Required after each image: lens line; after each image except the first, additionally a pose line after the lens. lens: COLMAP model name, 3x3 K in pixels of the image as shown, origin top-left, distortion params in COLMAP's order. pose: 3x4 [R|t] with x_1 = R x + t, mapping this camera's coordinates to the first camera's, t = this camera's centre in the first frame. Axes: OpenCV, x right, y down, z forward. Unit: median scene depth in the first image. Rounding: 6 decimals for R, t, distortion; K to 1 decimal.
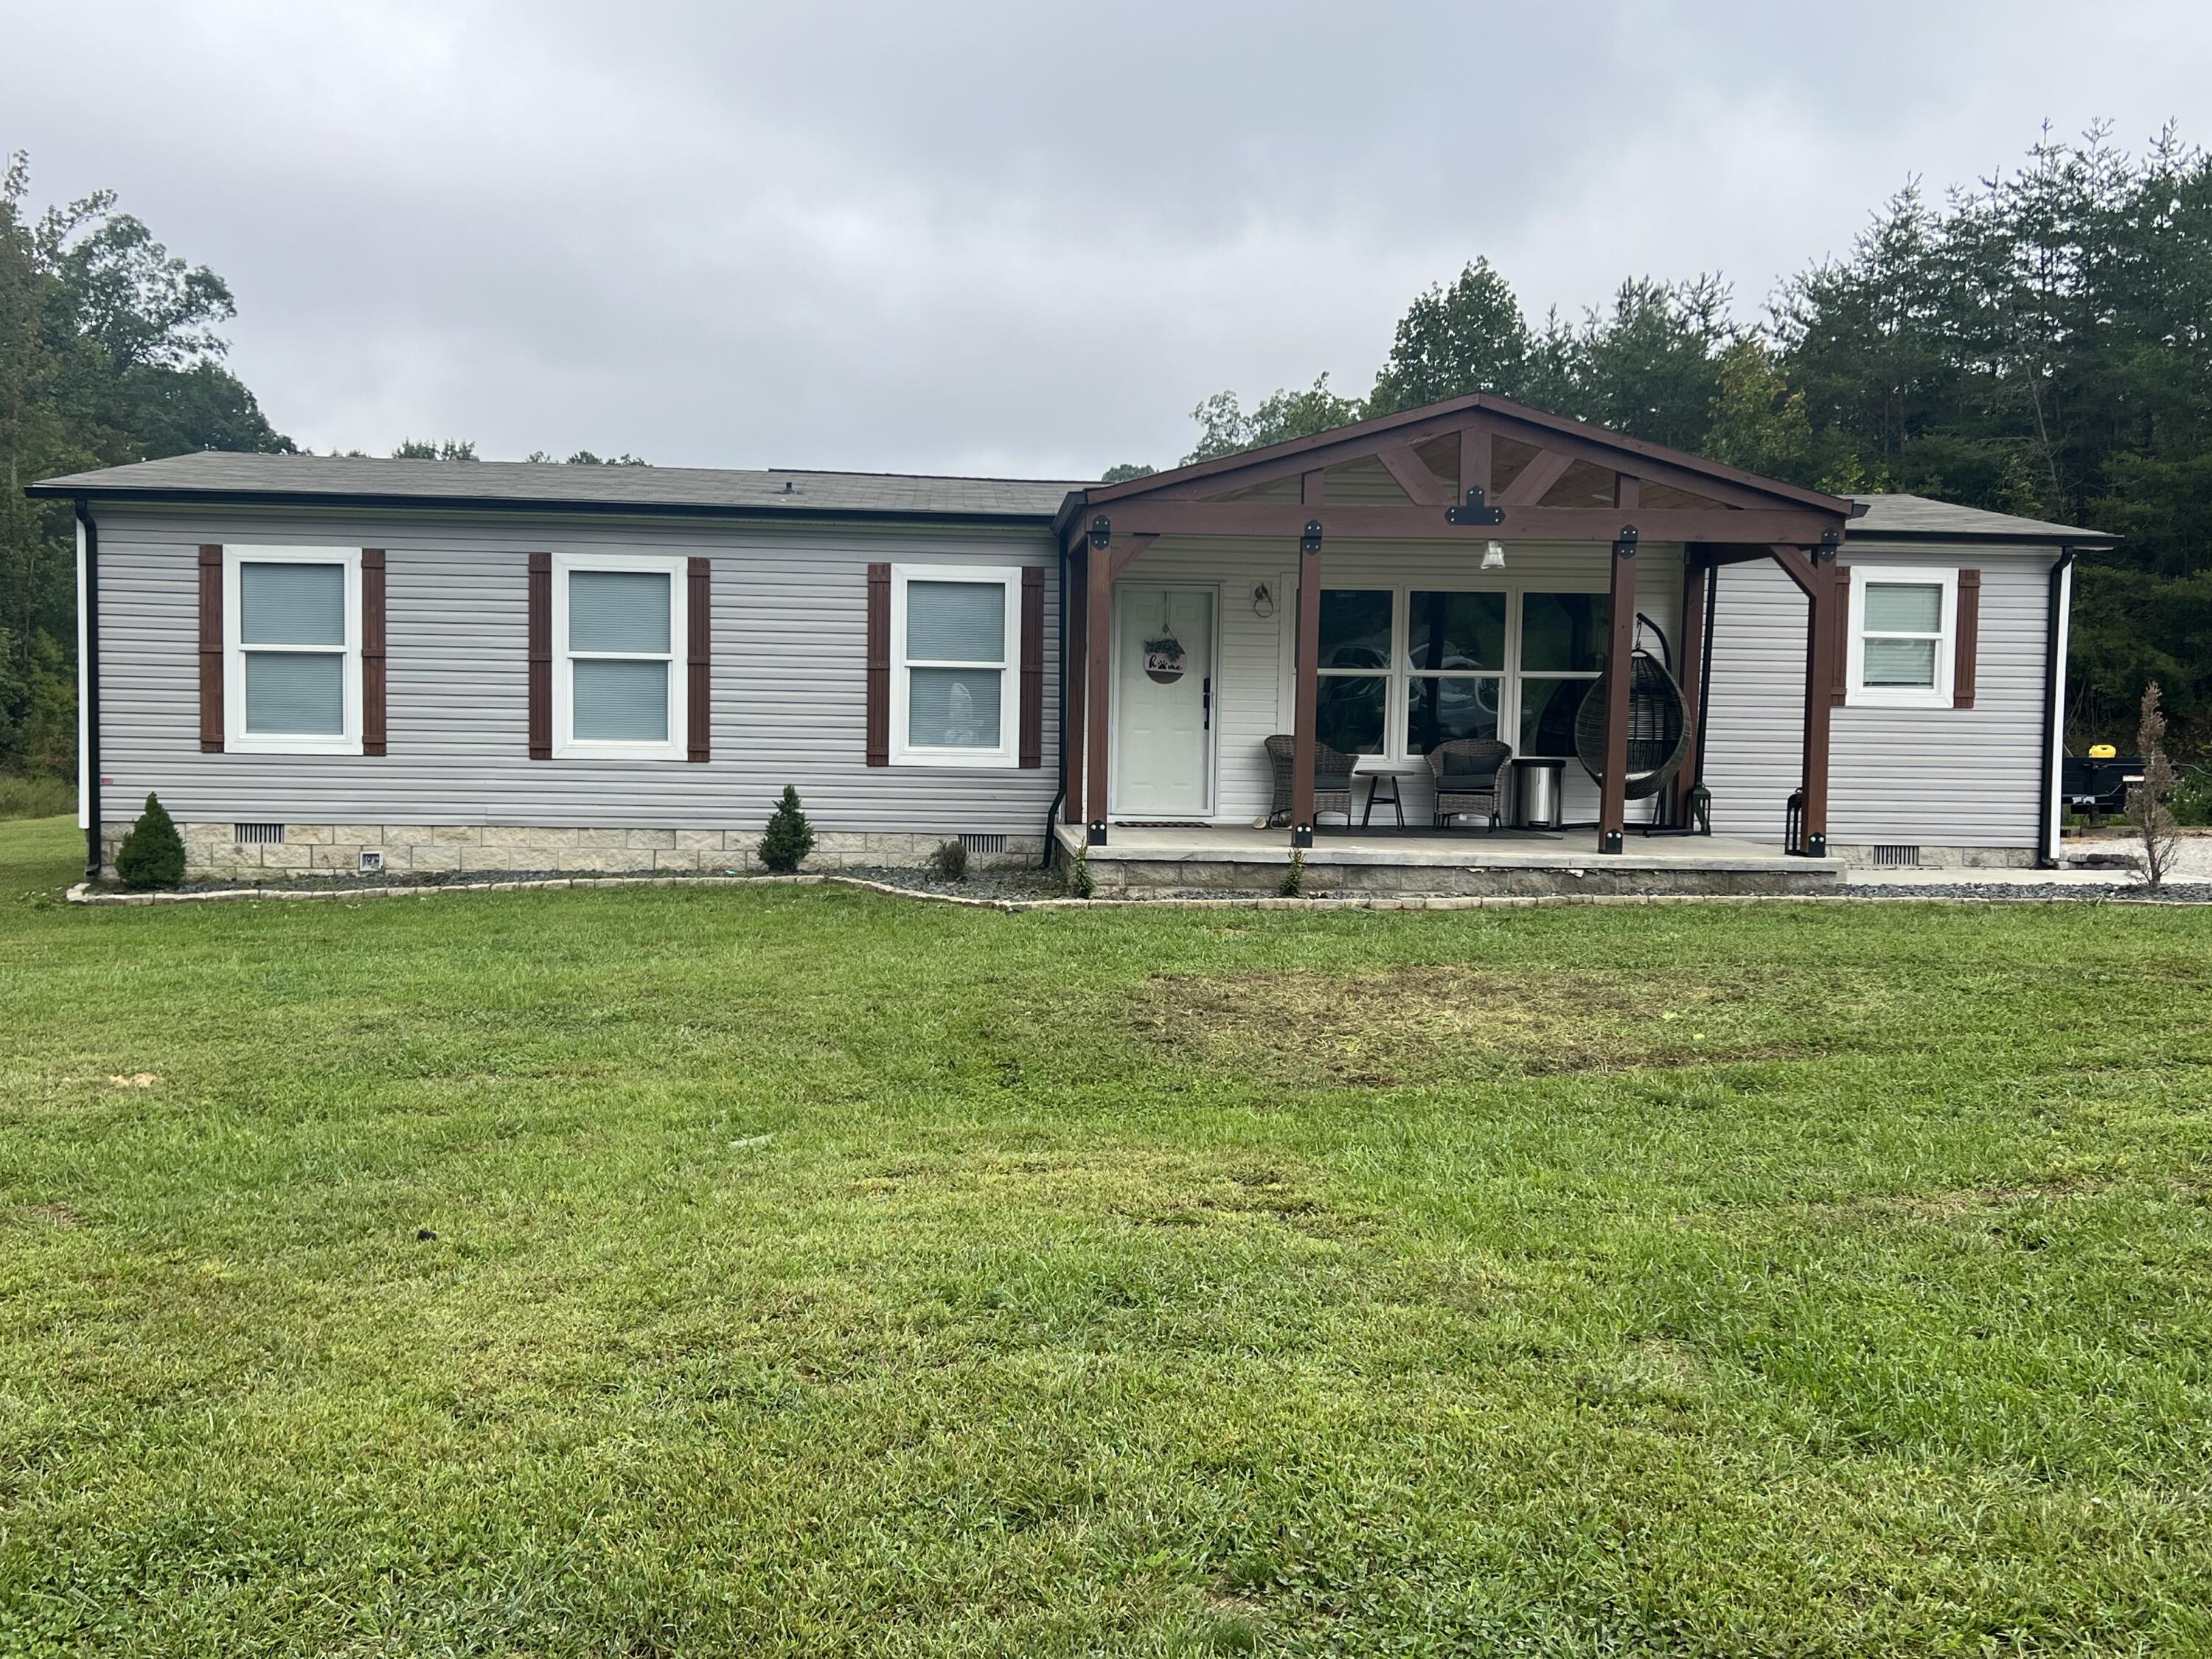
lens RADIAL K [[2166.6, 0, 1108.5], [0, 2166.6, 833.4], [0, 0, 1]] dist [0.059697, 0.000000]
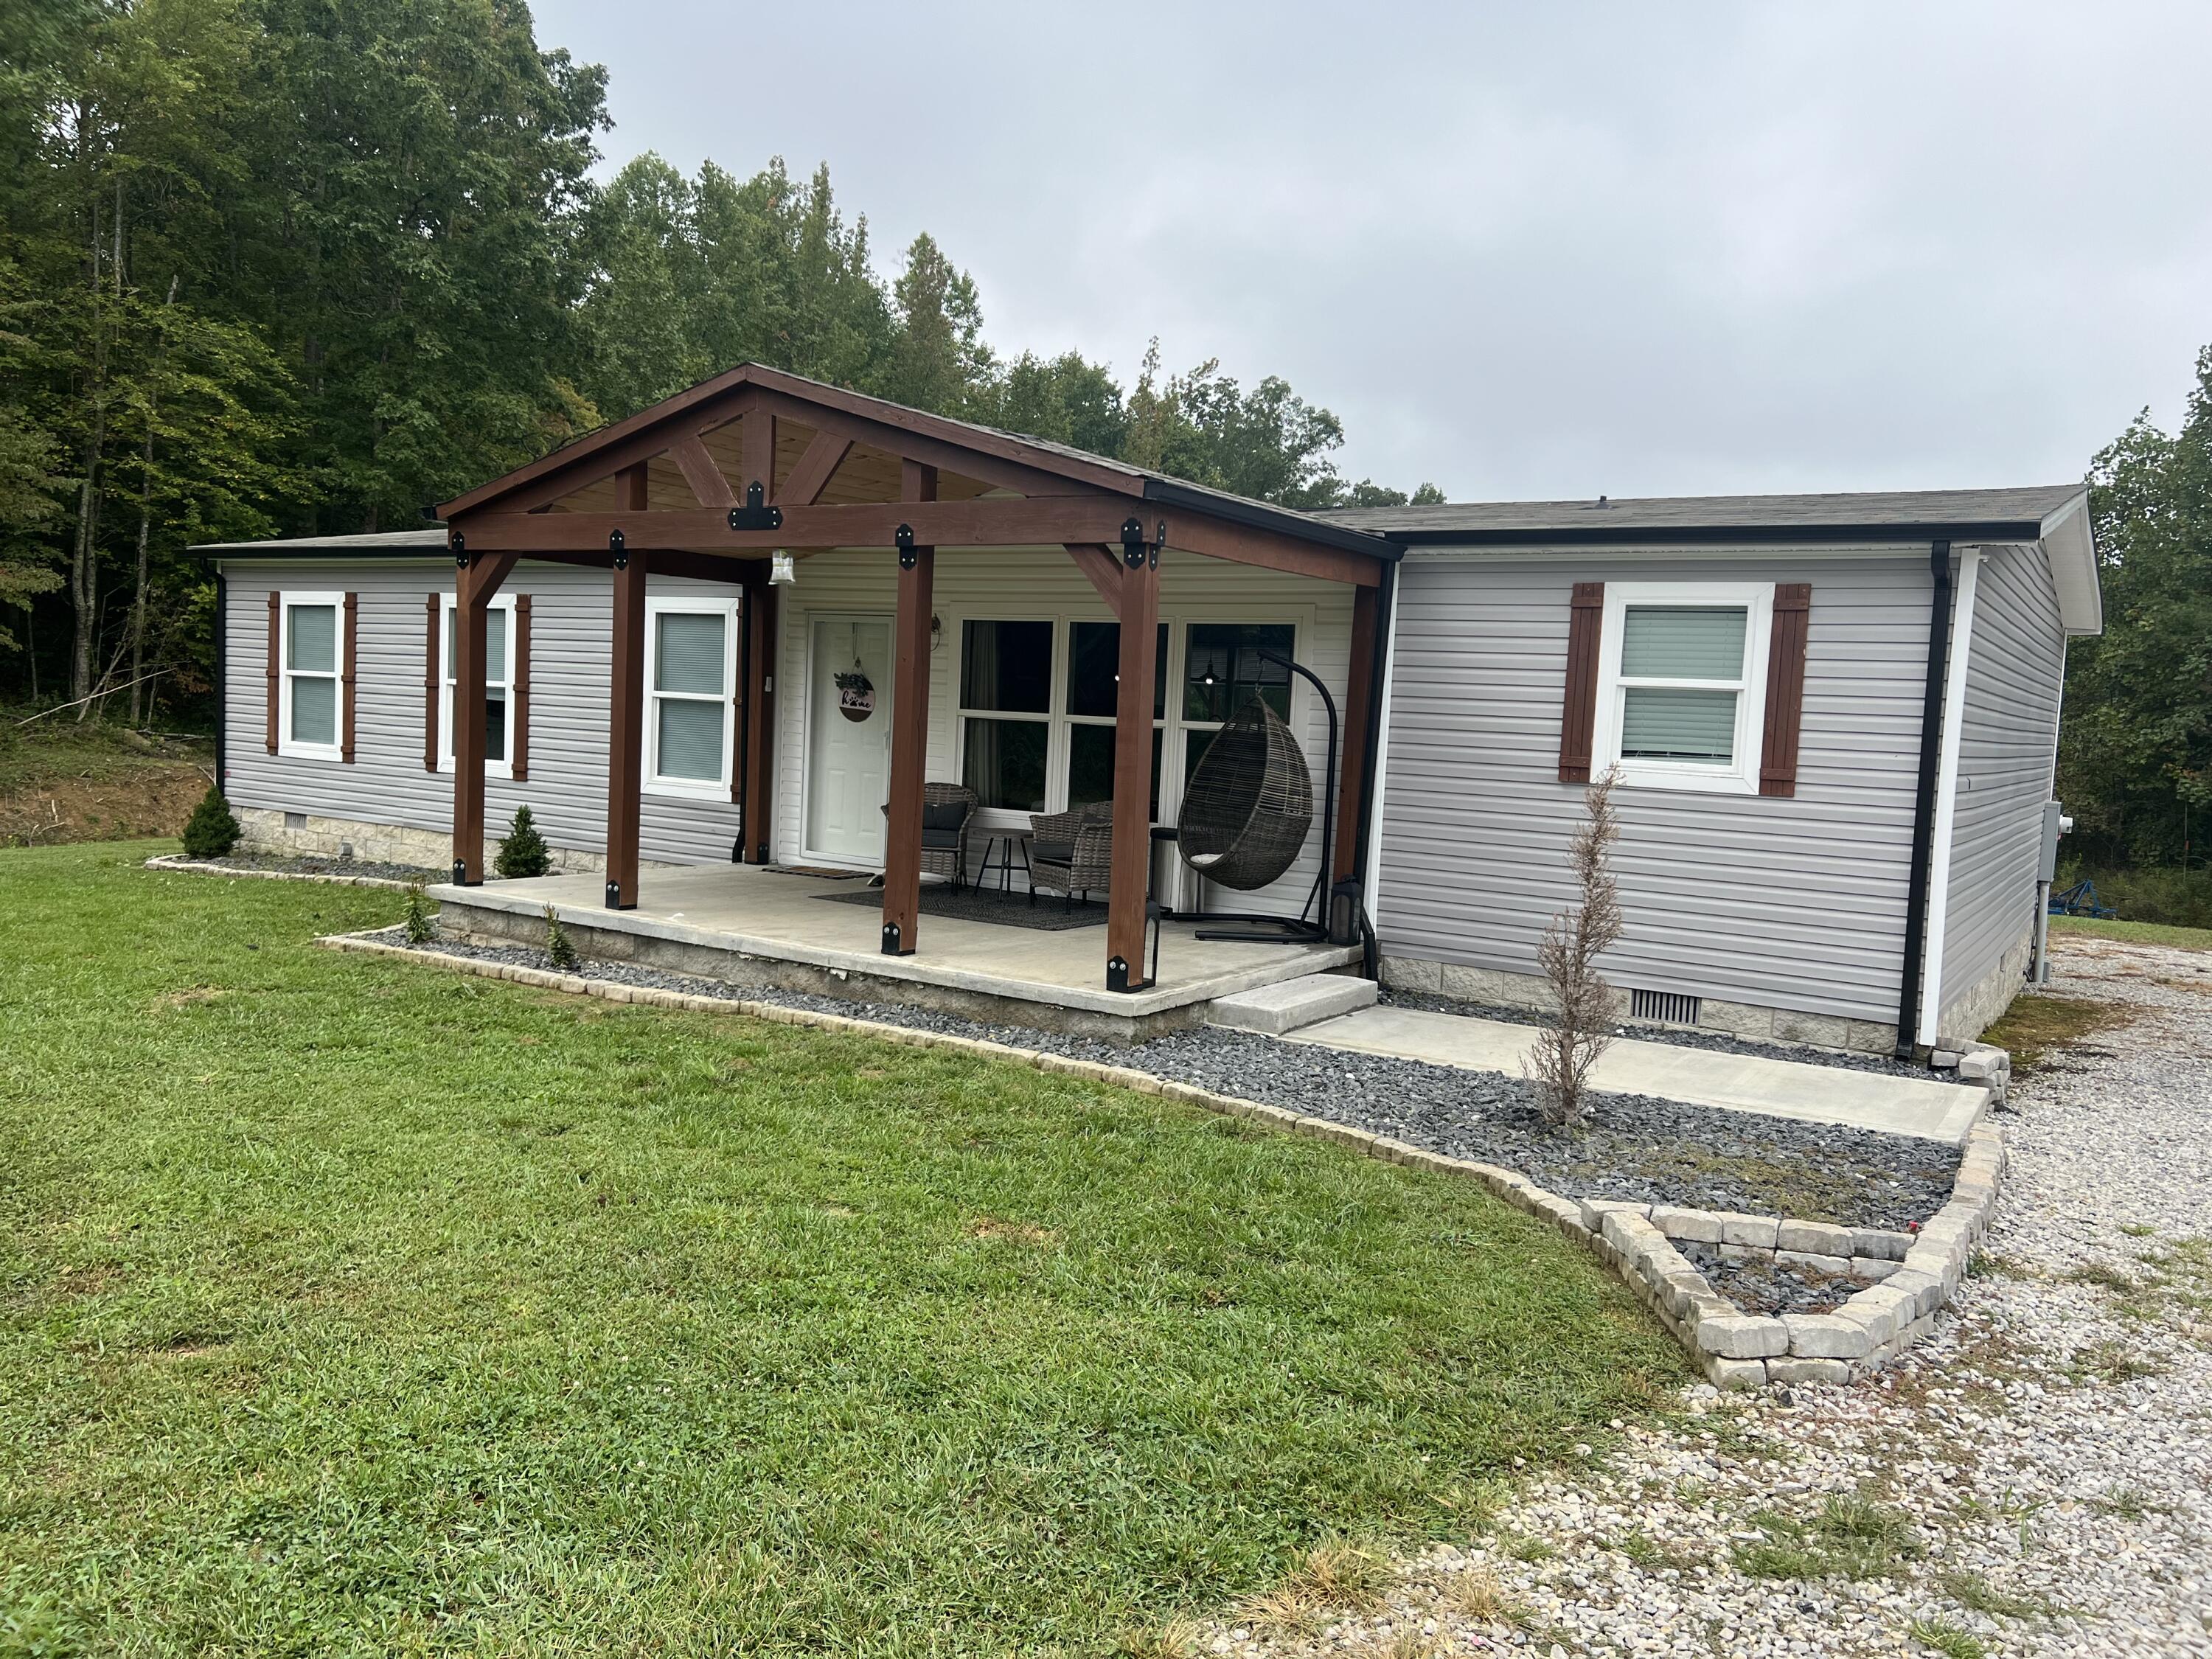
lens RADIAL K [[1675.6, 0, 1106.1], [0, 1675.6, 822.8], [0, 0, 1]] dist [0.045978, -0.044425]
pose [[0.794473, 0.064089, -0.603908, 0.559665], [-0.070889, 0.997405, 0.012589, -0.043267], [0.603147, 0.032809, 0.796955, 0.498394]]
